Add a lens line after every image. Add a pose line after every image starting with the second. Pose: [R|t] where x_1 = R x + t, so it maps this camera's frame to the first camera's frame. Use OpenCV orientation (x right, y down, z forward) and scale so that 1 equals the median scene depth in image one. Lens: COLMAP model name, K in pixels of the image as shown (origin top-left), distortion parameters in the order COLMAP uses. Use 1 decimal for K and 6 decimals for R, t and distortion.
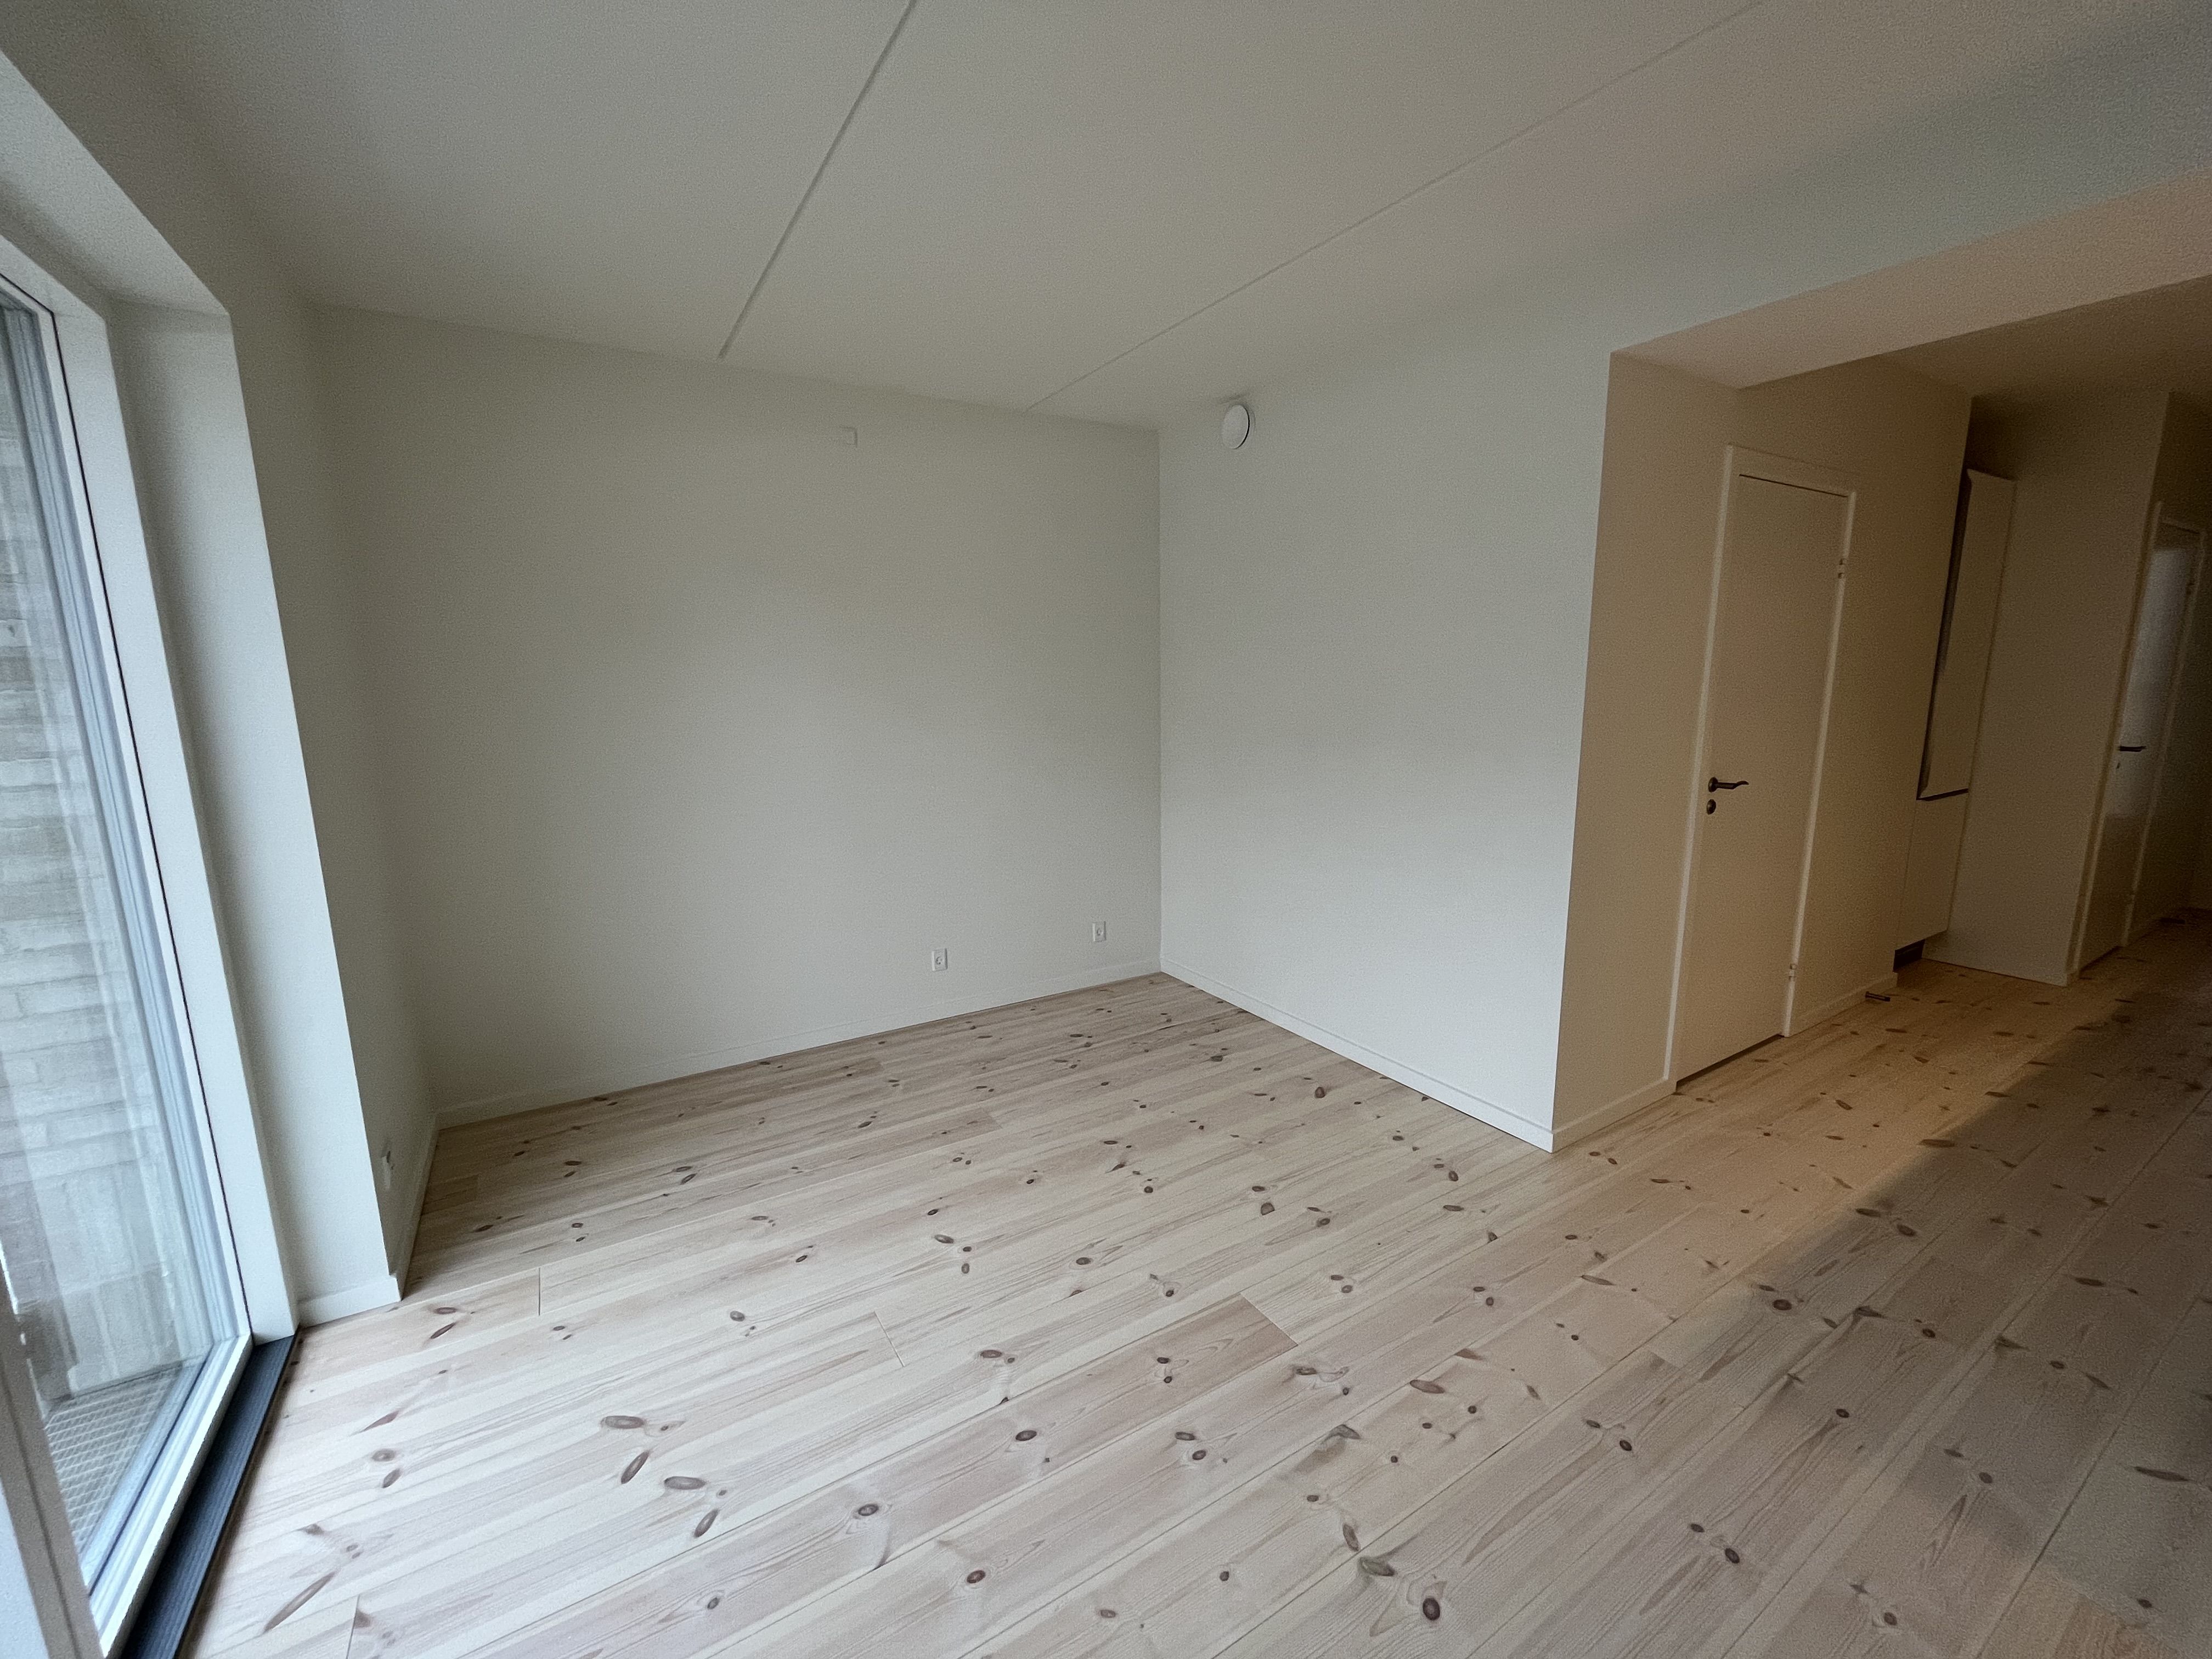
lens RADIAL K [[897.2, 0, 1099.4], [0, 897.2, 831.2], [0, 0, 1]] dist [-0.003193, -0.000134]
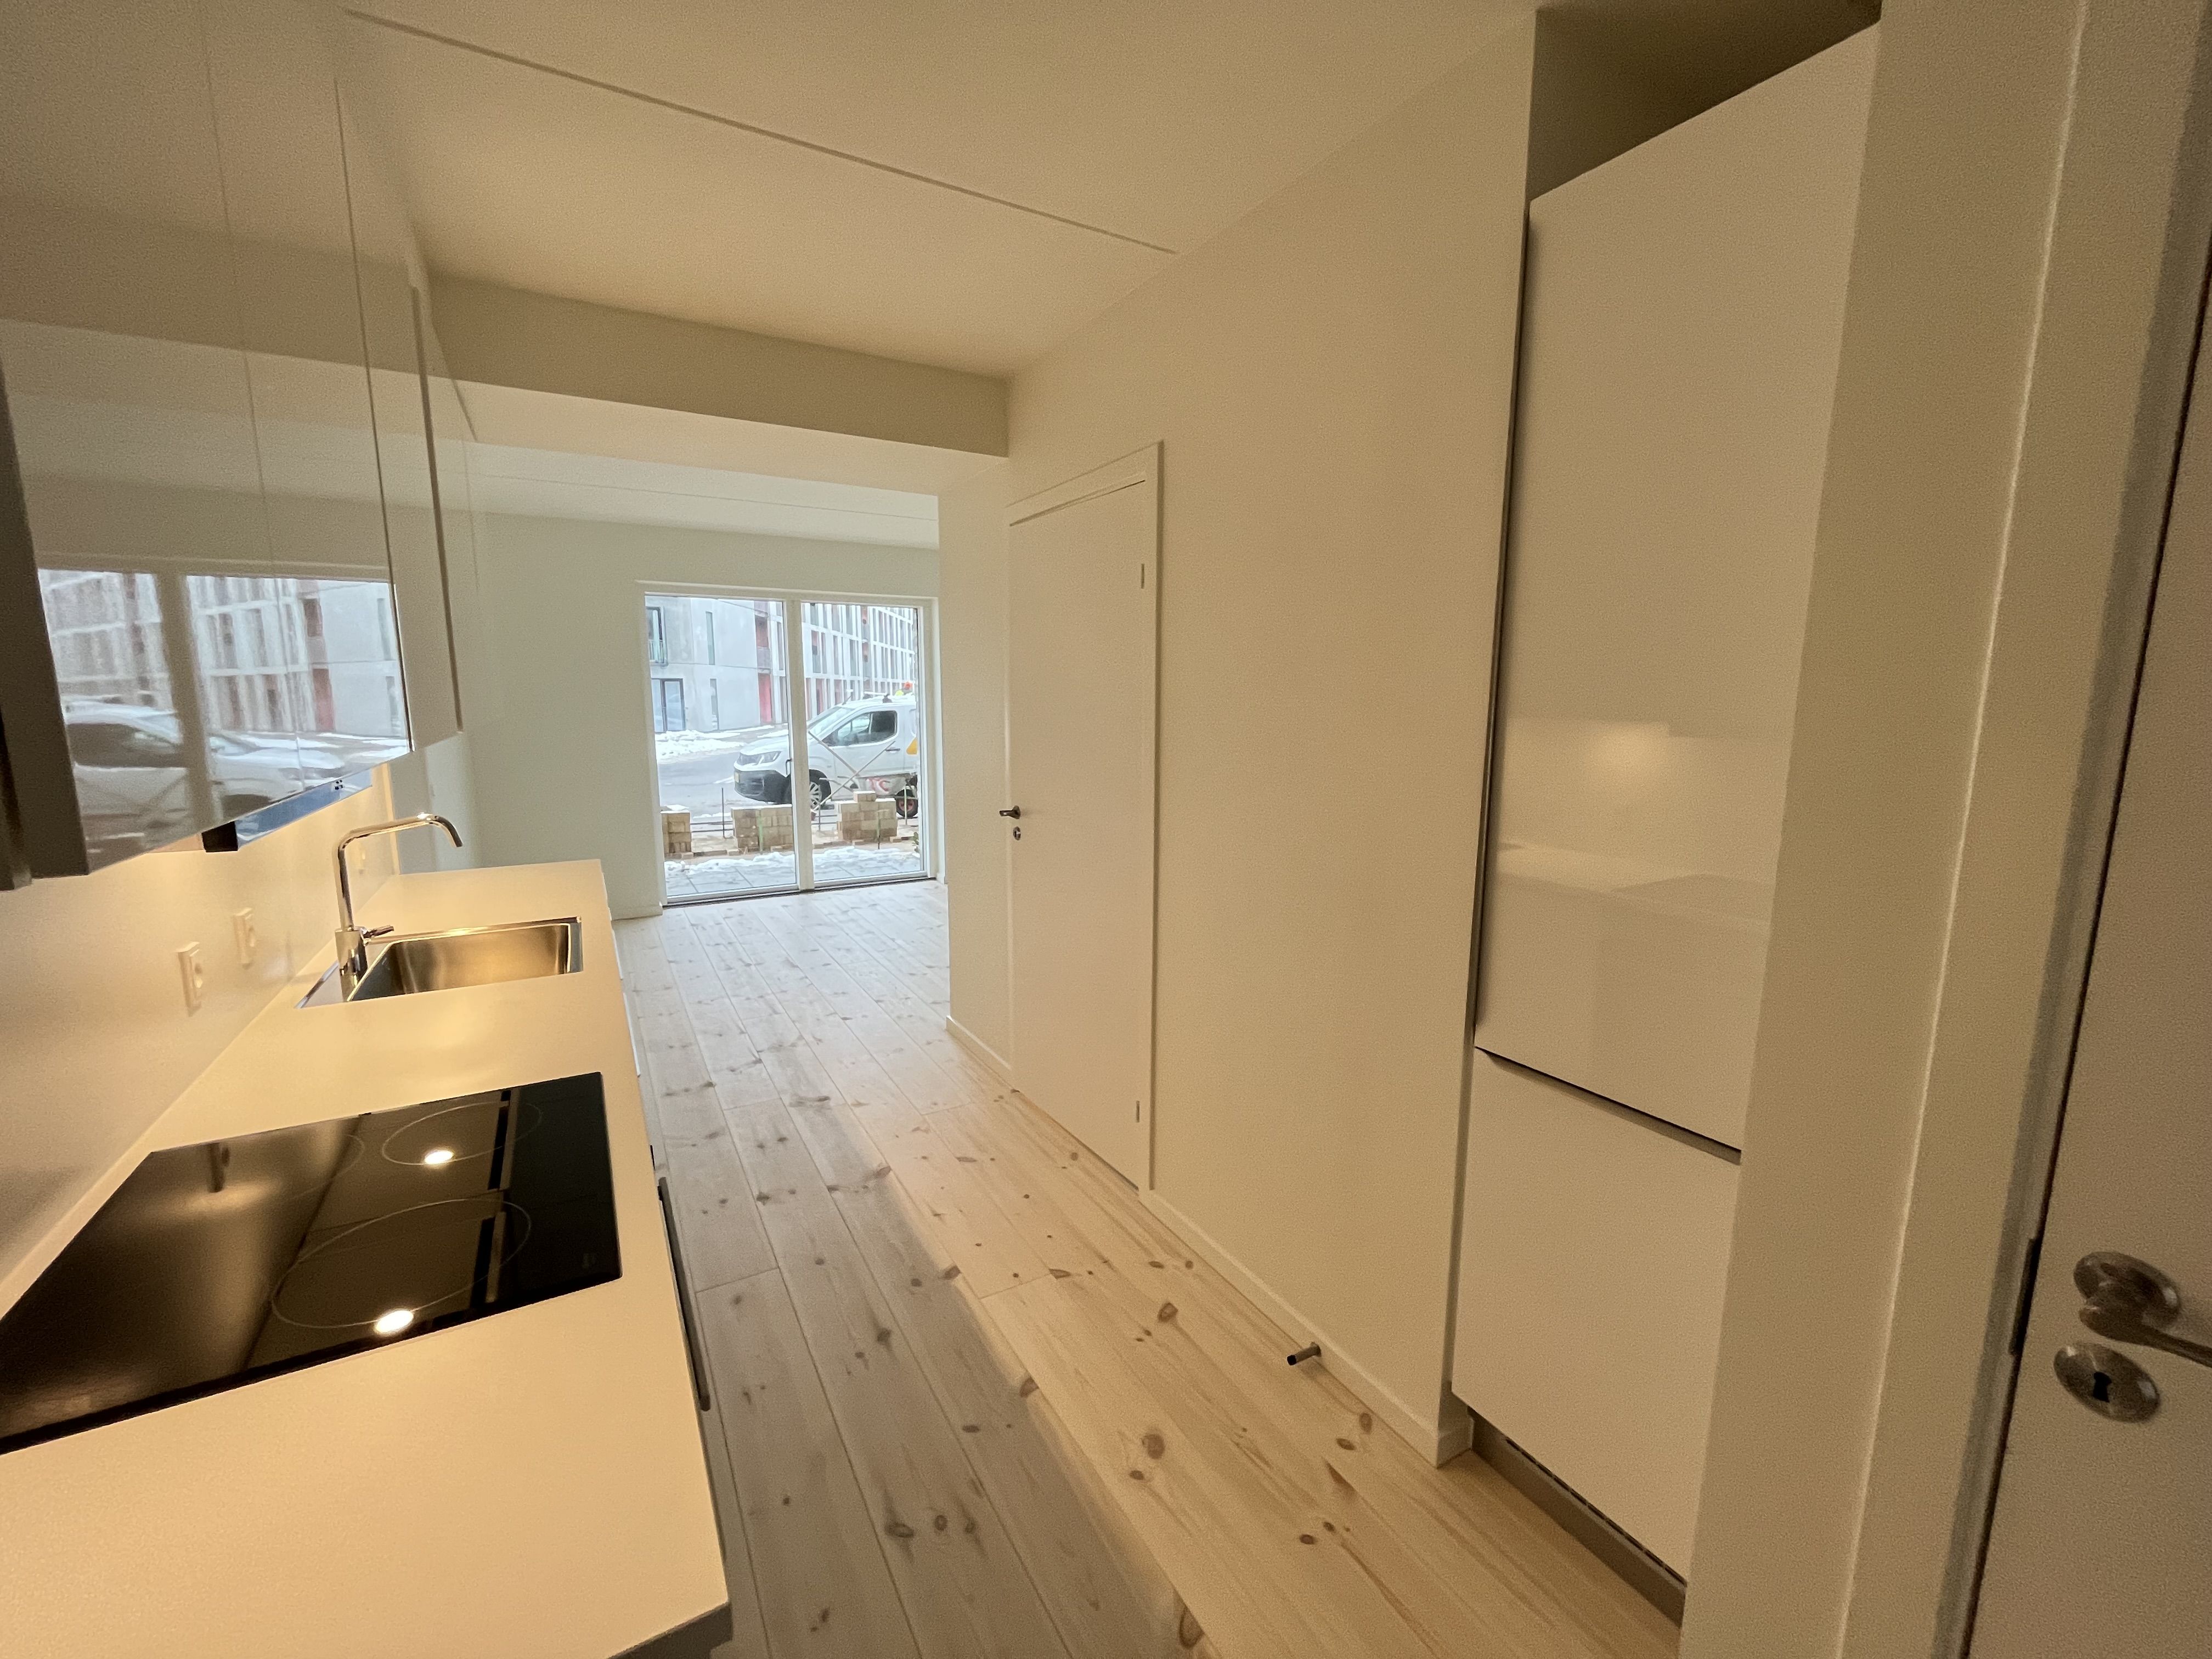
lens RADIAL K [[897.2, 0, 1099.4], [0, 897.2, 831.2], [0, 0, 1]] dist [-0.003193, -0.000134]
pose [[-0.021150, 0.166055, -0.985890, 1.915337], [-0.175314, 0.970215, 0.167176, -0.247439], [0.984285, 0.176376, 0.008592, 1.191892]]
